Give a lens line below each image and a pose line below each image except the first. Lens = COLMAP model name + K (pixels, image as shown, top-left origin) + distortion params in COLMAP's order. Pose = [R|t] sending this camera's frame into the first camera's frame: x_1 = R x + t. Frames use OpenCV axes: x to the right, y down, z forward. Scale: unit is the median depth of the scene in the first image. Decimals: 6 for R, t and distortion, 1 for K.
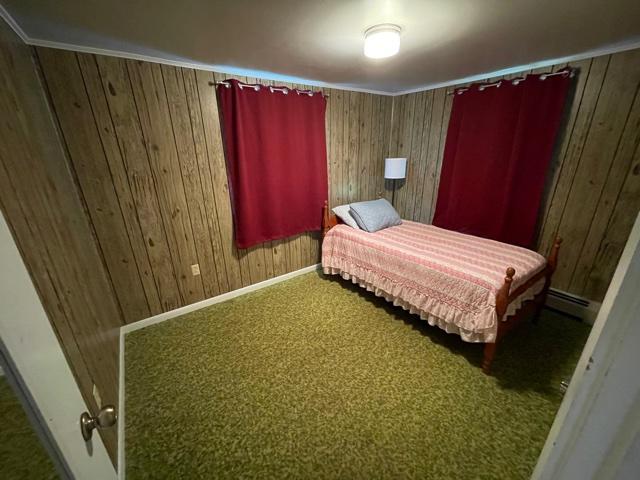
lens RADIAL K [[258.7, 0, 317.8], [0, 258.7, 240.5], [0, 0, 1]] dist [0.001225, 0.001120]
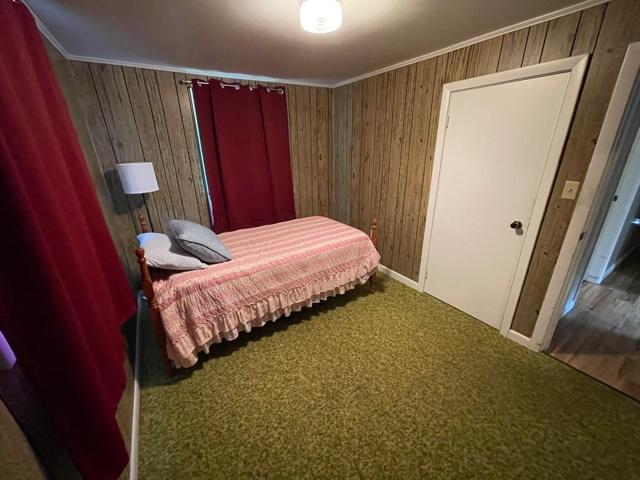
lens RADIAL K [[258.7, 0, 317.8], [0, 258.7, 240.5], [0, 0, 1]] dist [0.001225, 0.001120]
pose [[0.065816, -0.336530, 0.939370, -0.507341], [0.358356, 0.886578, 0.292509, -0.233004], [-0.931262, 0.317377, 0.178948, 0.706042]]
